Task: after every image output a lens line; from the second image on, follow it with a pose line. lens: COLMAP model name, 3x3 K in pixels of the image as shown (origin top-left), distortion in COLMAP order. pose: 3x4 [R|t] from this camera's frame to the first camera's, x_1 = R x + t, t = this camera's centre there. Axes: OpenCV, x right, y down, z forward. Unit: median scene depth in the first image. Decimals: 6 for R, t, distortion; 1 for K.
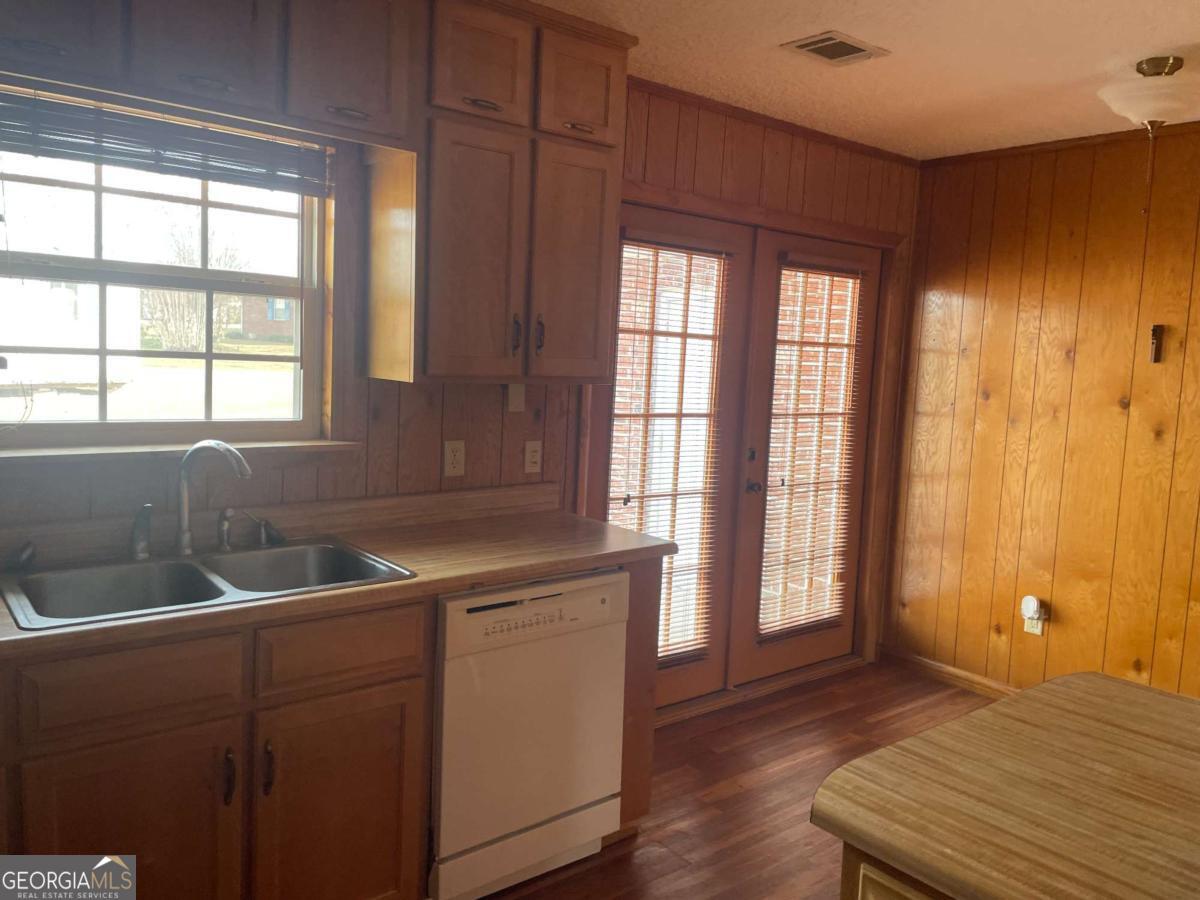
lens RADIAL K [[932.0, 0, 597.1], [0, 932.0, 443.5], [0, 0, 1]] dist [0.015279, -0.031171]
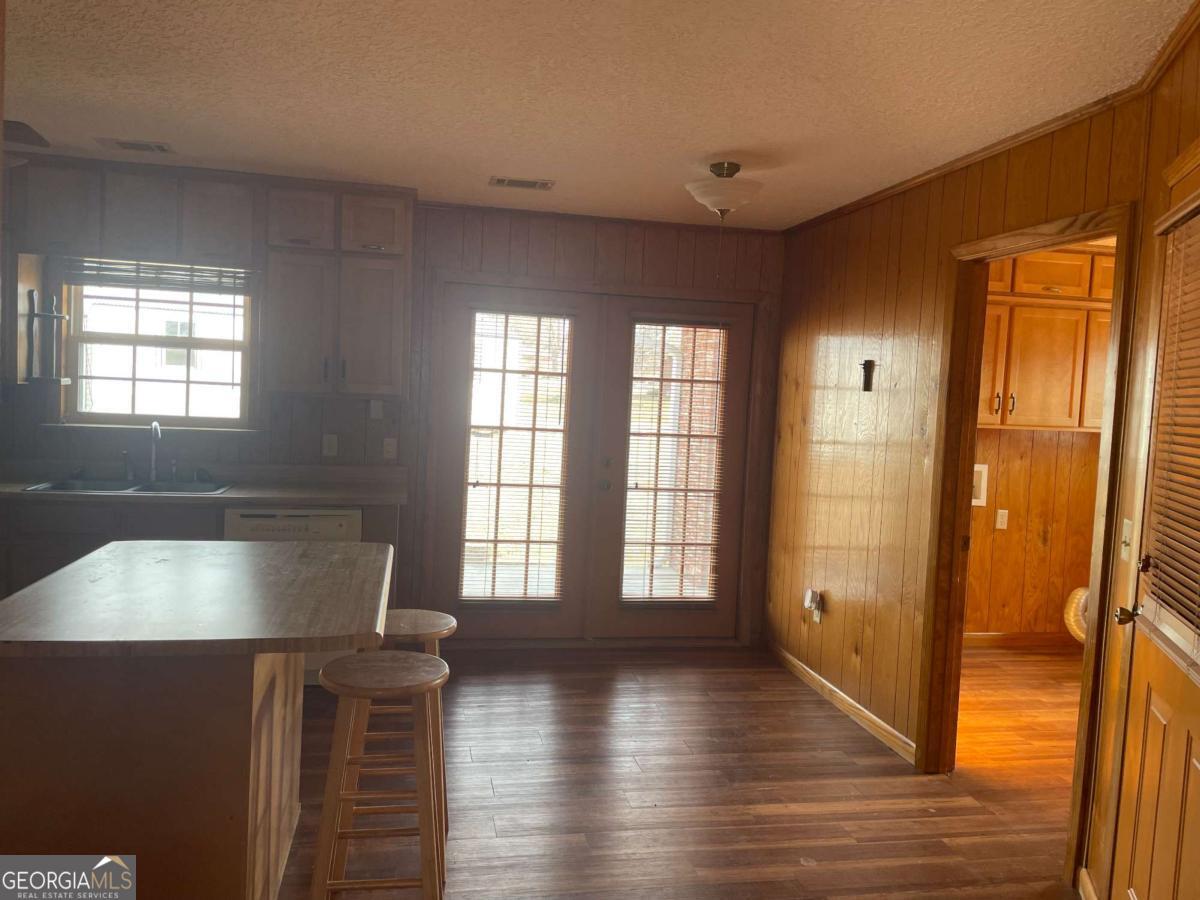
lens RADIAL K [[932.0, 0, 607.1], [0, 932.0, 453.9], [0, 0, 1]] dist [0.015279, -0.031171]
pose [[0.884061, 0.029717, -0.466426, 0.865225], [-0.053190, 0.997890, -0.037239, 0.054558], [0.464335, 0.057730, 0.883776, -0.198794]]
